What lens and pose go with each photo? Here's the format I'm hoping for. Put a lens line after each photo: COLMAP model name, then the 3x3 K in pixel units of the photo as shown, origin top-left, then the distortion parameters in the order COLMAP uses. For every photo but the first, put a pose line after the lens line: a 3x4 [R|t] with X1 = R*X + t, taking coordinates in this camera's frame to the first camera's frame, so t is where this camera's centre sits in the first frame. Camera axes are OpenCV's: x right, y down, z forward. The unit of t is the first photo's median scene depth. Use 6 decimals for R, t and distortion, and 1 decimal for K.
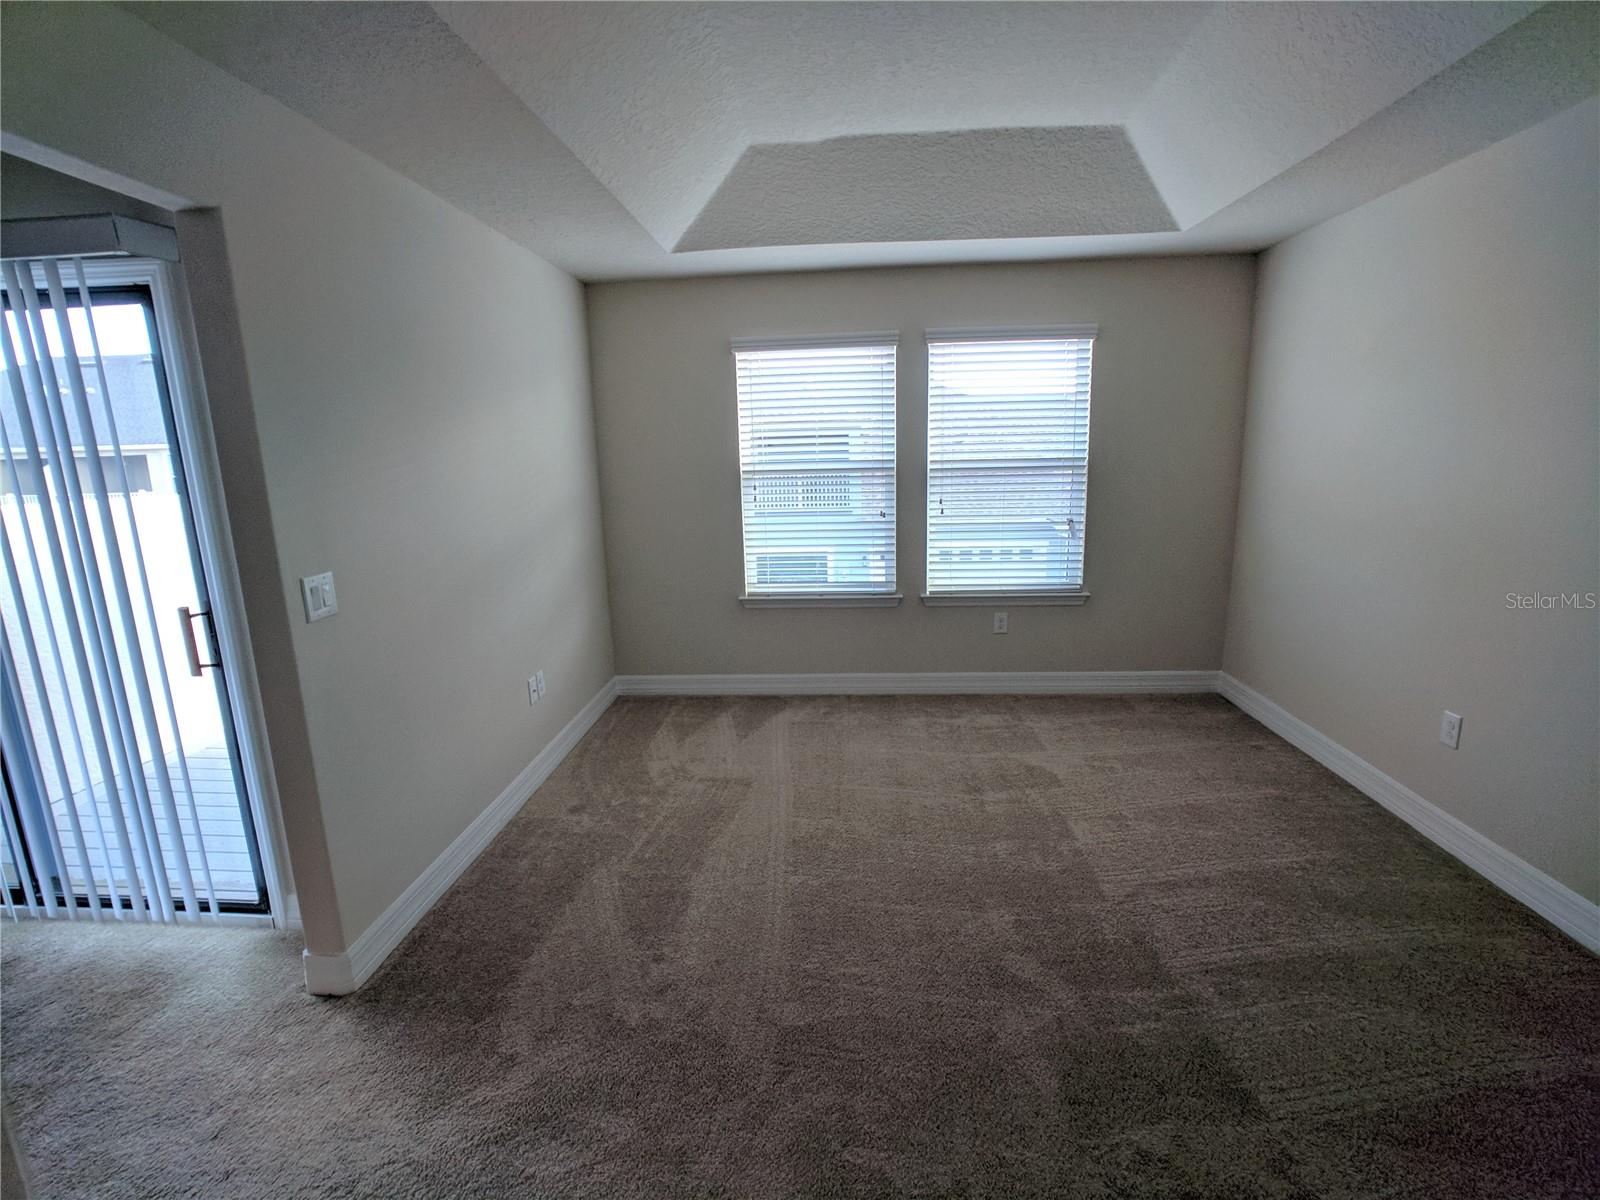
lens RADIAL K [[768.4, 0, 788.2], [0, 768.4, 614.9], [0, 0, 1]] dist [-0.034216, 0.013216]
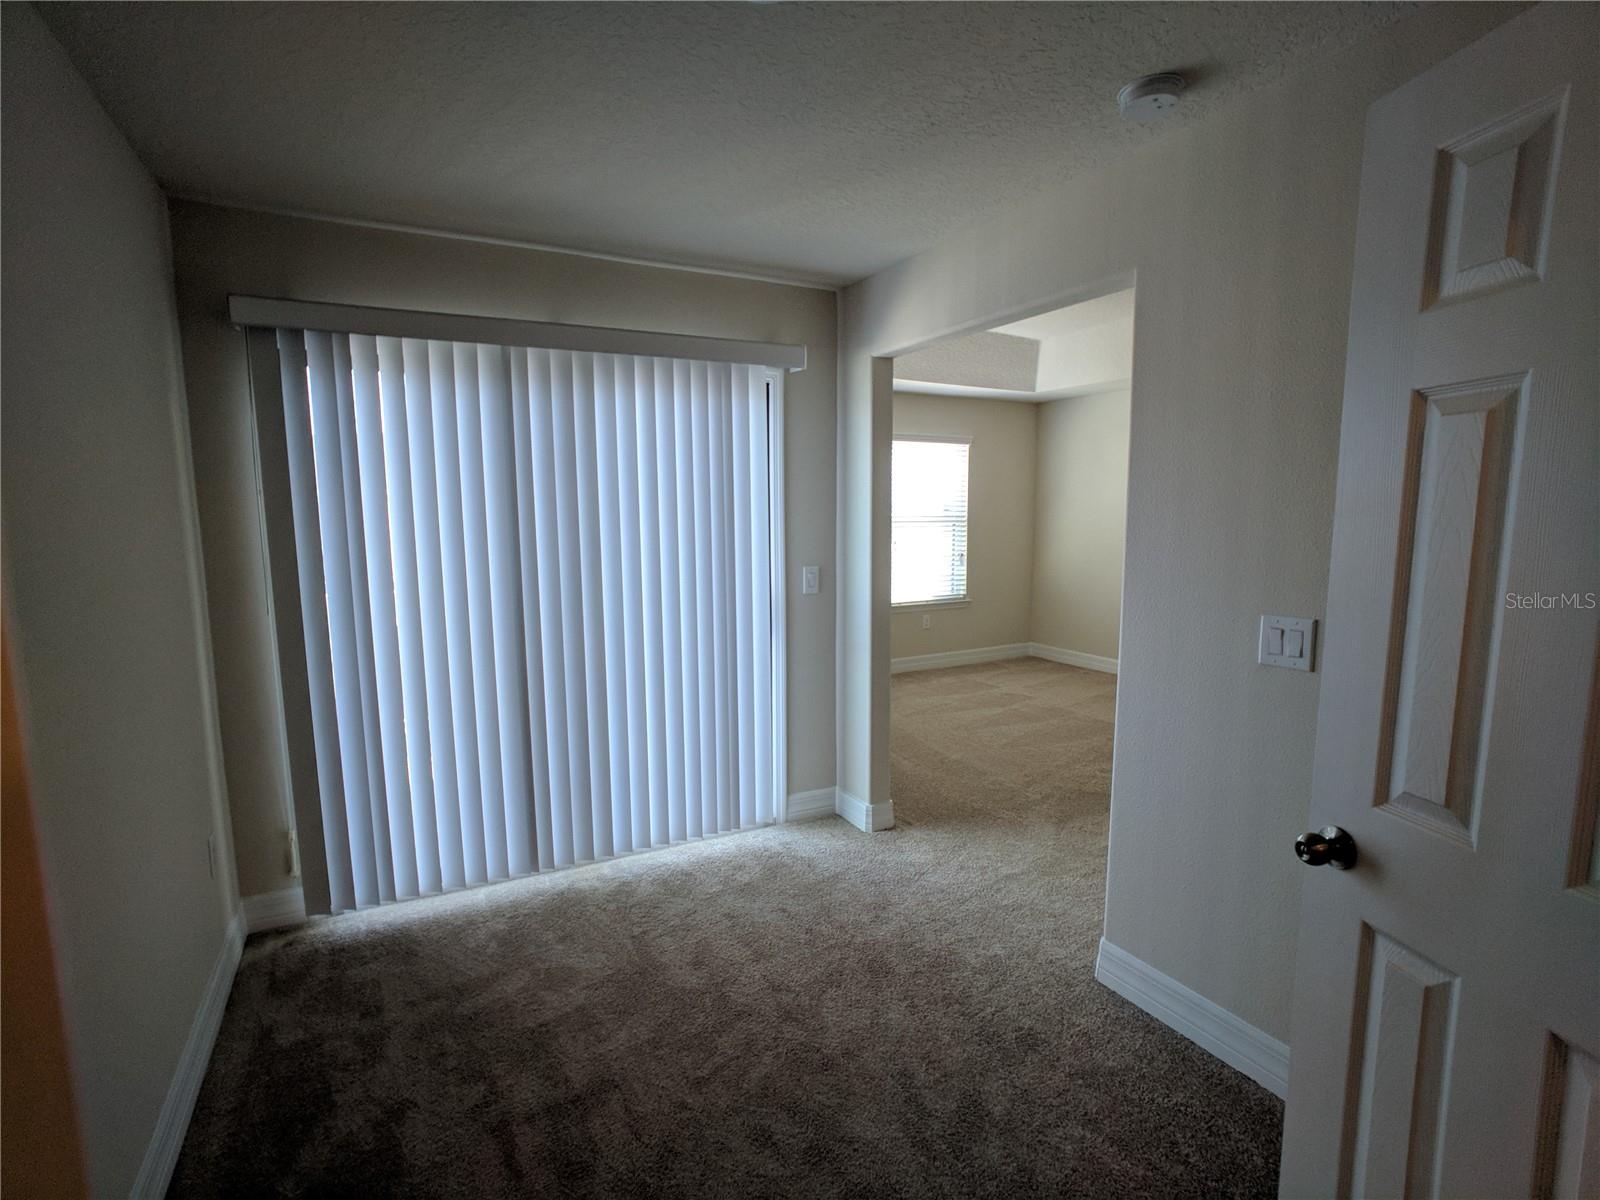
lens RADIAL K [[768.4, 0, 788.2], [0, 768.4, 614.9], [0, 0, 1]] dist [-0.034216, 0.013216]
pose [[0.846037, -0.050381, 0.530738, -0.822839], [0.098527, 0.993152, -0.062784, 0.070432], [-0.523940, 0.105409, 0.845207, -0.160712]]
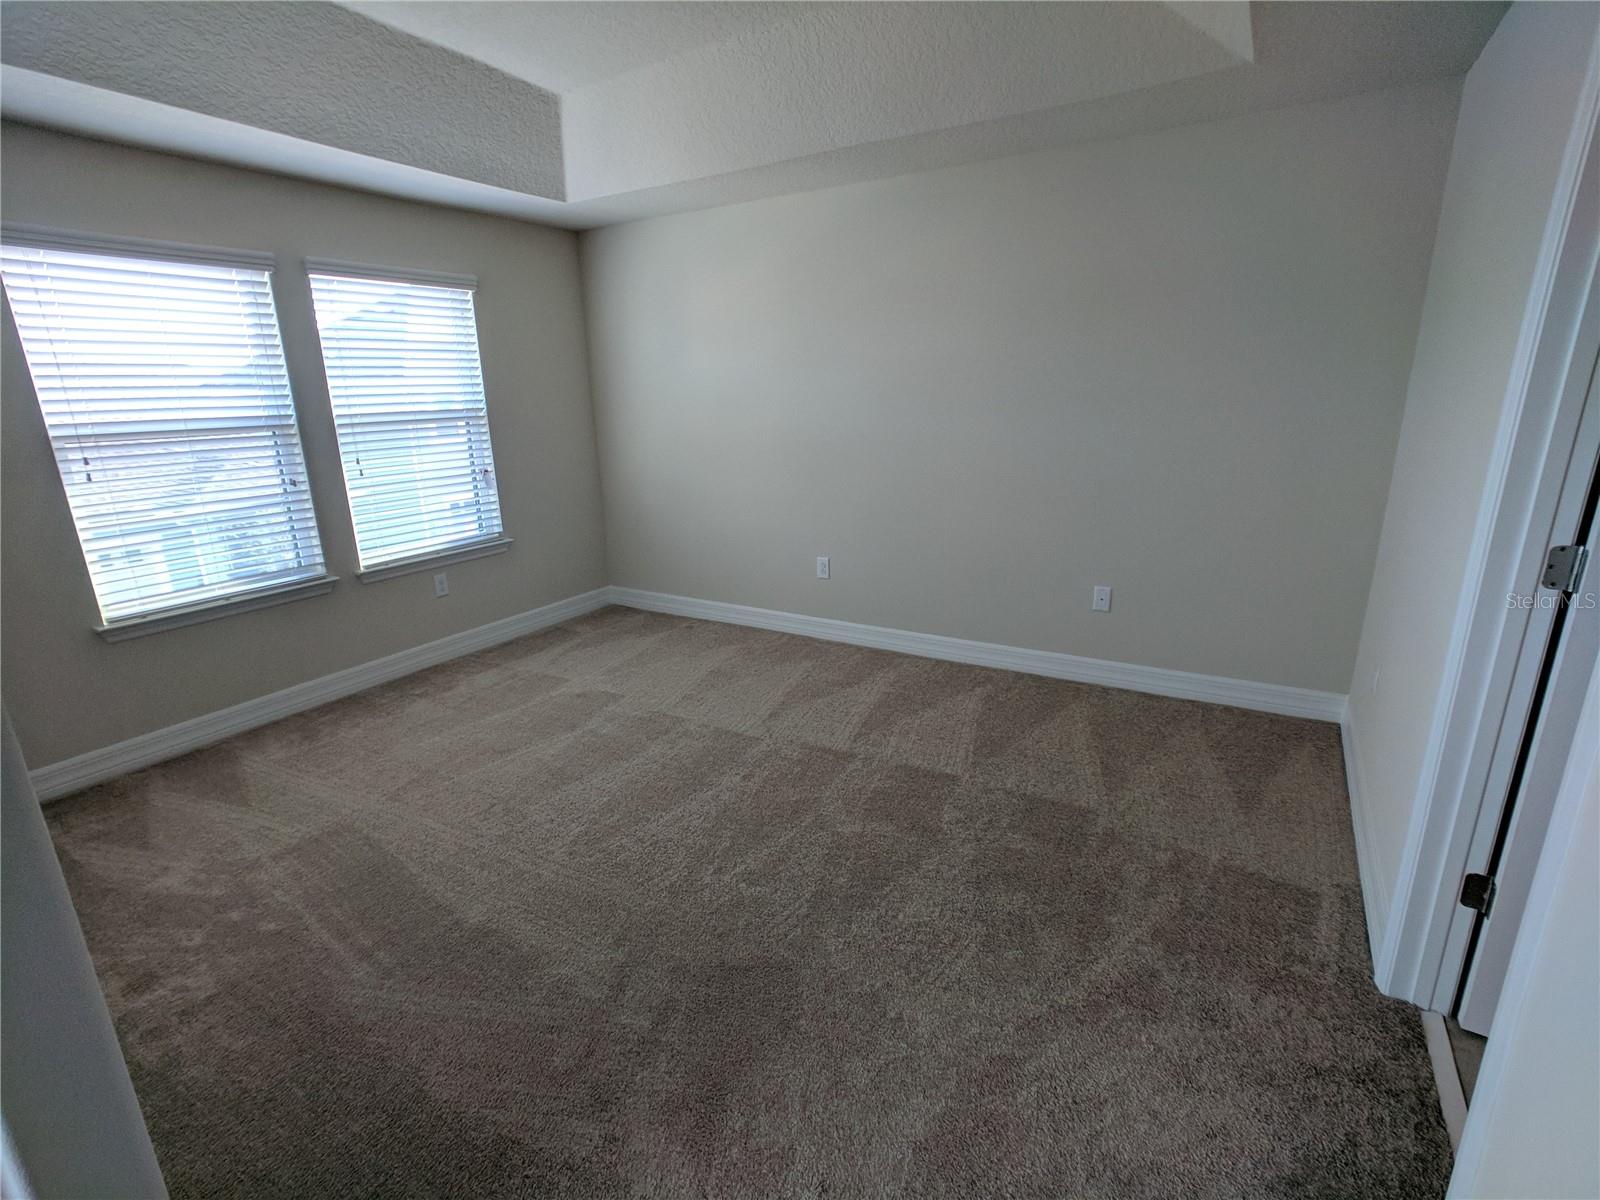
lens RADIAL K [[768.4, 0, 788.2], [0, 768.4, 614.9], [0, 0, 1]] dist [-0.034216, 0.013216]
pose [[0.461303, -0.236657, 0.855098, -0.370422], [0.205118, 0.966108, 0.156725, -0.015012], [-0.863207, 0.103098, 0.494211, 0.173454]]
